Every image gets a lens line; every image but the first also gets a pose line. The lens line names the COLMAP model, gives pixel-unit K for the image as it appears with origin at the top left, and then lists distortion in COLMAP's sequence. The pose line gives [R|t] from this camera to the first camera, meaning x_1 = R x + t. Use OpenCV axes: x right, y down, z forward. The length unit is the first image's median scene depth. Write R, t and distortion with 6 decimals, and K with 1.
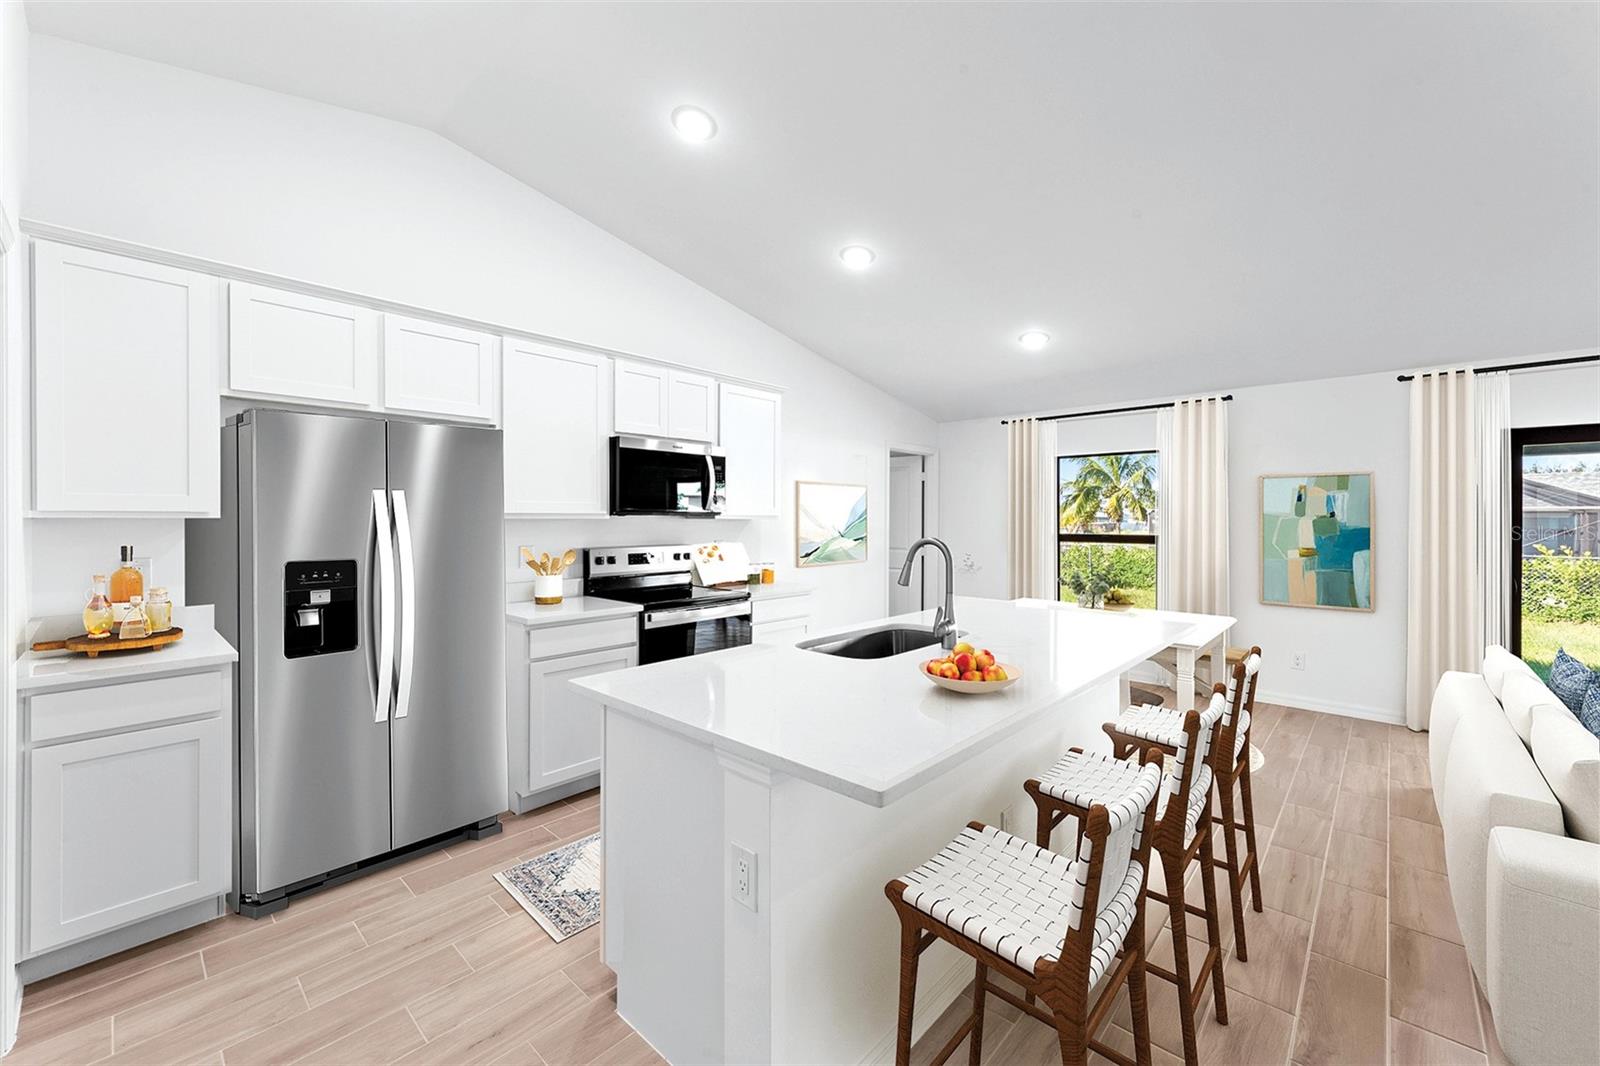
lens RADIAL K [[638.6, 0, 801.7], [0, 638.6, 524.0], [0, 0, 1]] dist [0.023190, -0.000113]
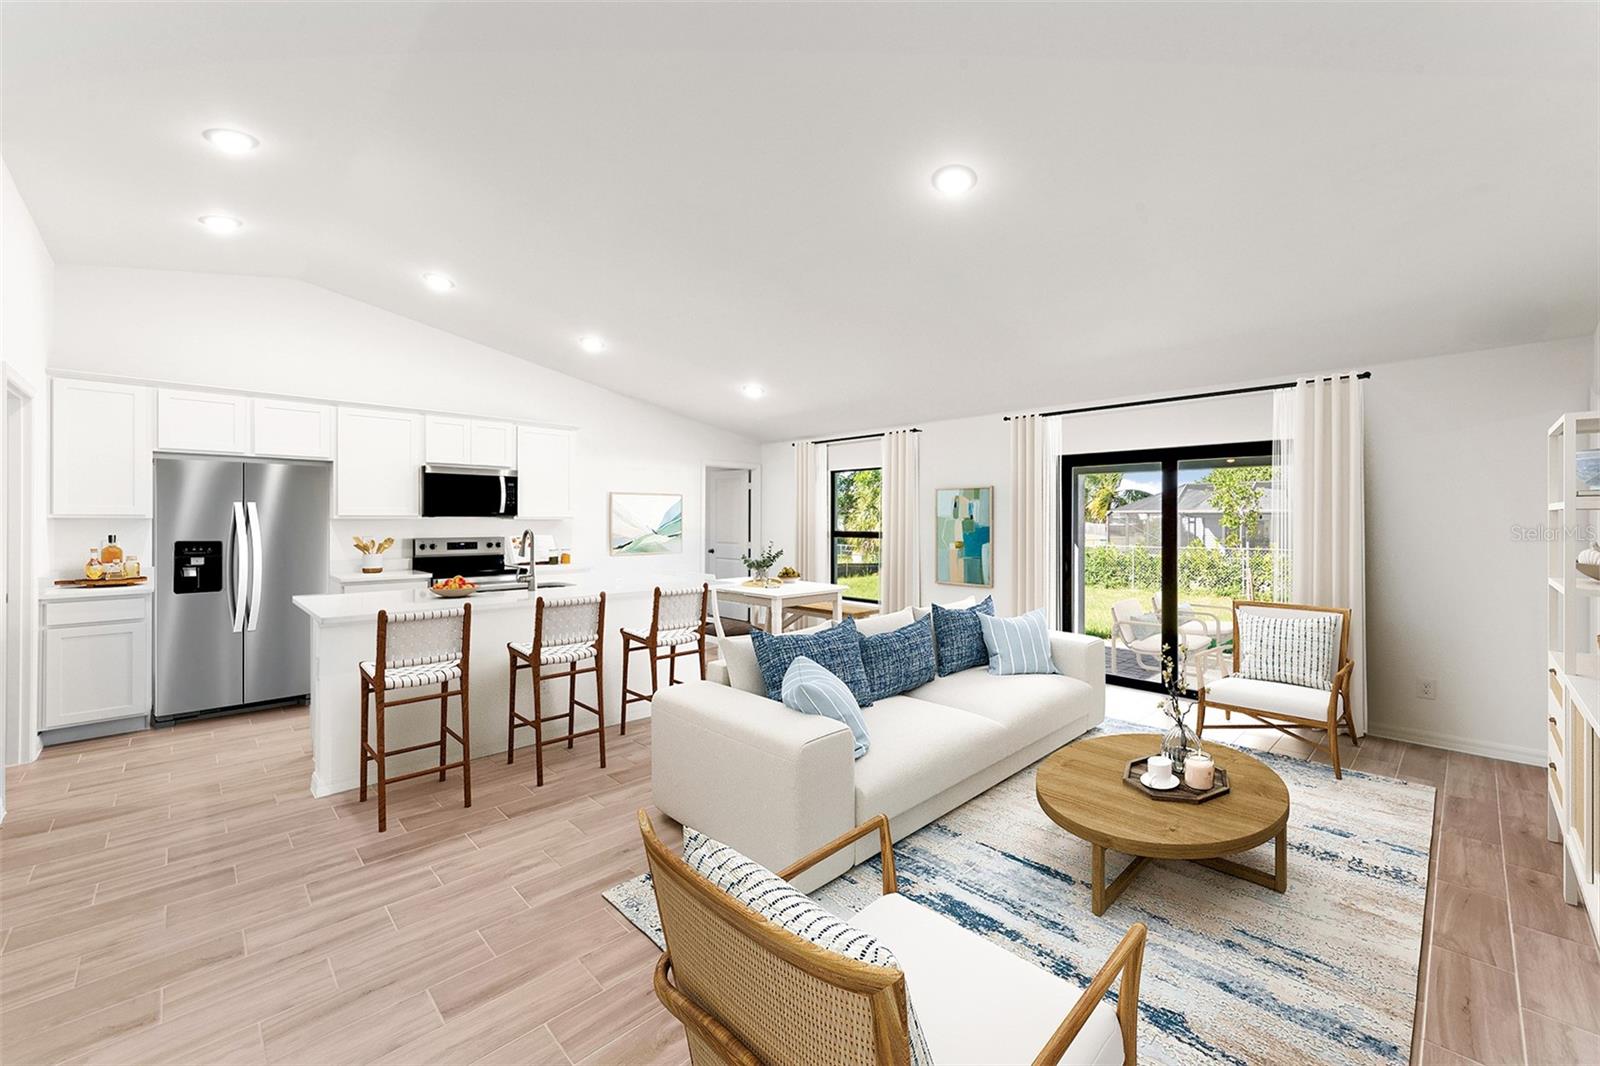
lens RADIAL K [[638.6, 0, 798.3], [0, 638.6, 524.5], [0, 0, 1]] dist [0.023190, -0.000113]
pose [[0.997907, 0.001678, -0.064644, 0.668947], [-0.001786, 0.999997, -0.001618, 0.005192], [0.064641, 0.001730, 0.997907, -0.460405]]
